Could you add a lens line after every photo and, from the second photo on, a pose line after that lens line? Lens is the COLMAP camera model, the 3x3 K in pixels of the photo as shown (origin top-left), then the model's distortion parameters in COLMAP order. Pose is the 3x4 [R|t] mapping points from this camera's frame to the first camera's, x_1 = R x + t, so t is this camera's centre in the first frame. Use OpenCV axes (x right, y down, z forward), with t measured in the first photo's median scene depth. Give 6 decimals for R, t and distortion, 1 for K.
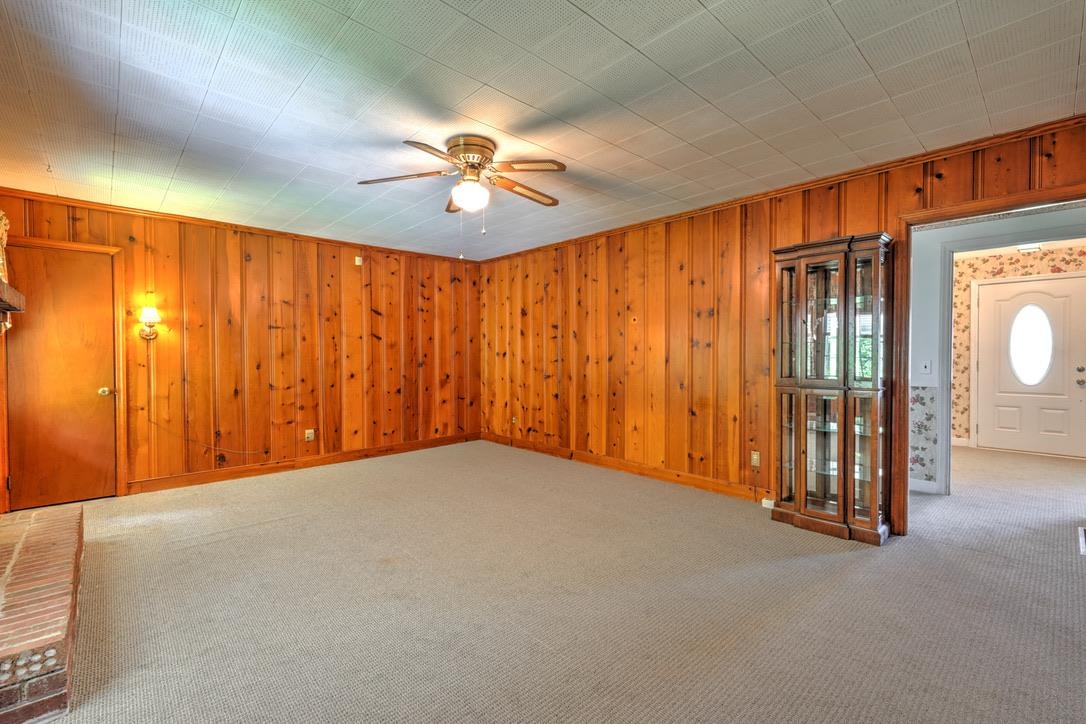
lens RADIAL K [[473.1, 0, 543.5], [0, 473.1, 359.7], [0, 0, 1]] dist [-0.001465, 0.000949]
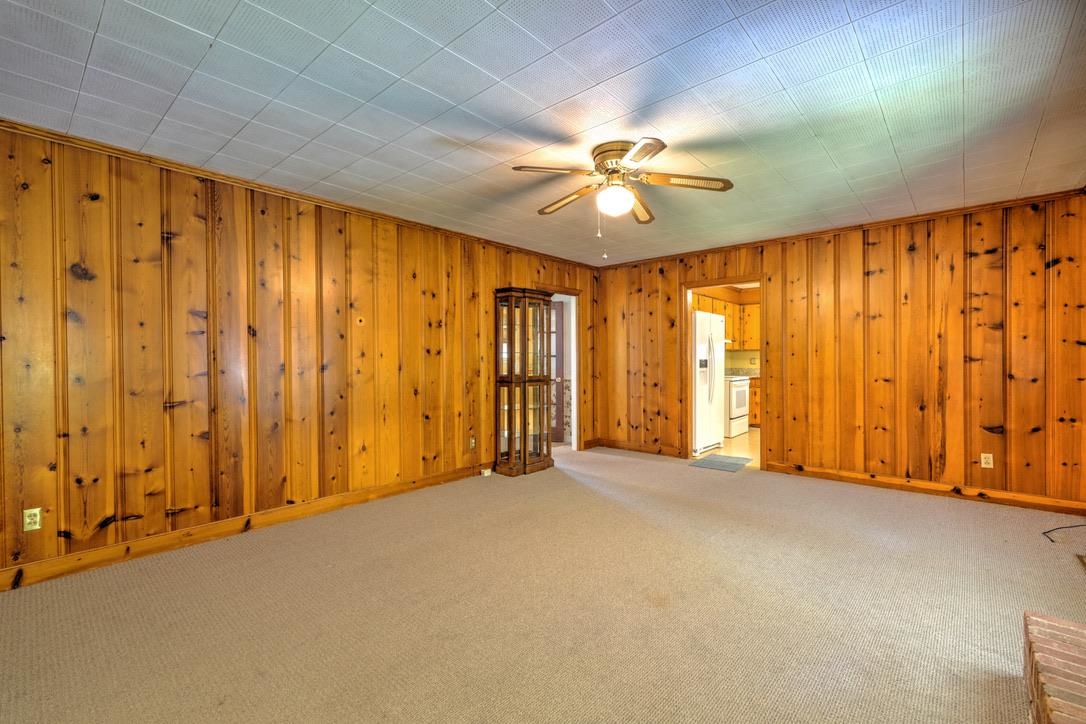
lens RADIAL K [[473.1, 0, 544.4], [0, 473.1, 364.3], [0, 0, 1]] dist [-0.001465, 0.000949]
pose [[-0.104456, -0.004282, 0.994520, -0.769120], [0.022776, 0.999718, 0.006697, -0.005466], [-0.994269, 0.023351, -0.104329, 0.855380]]
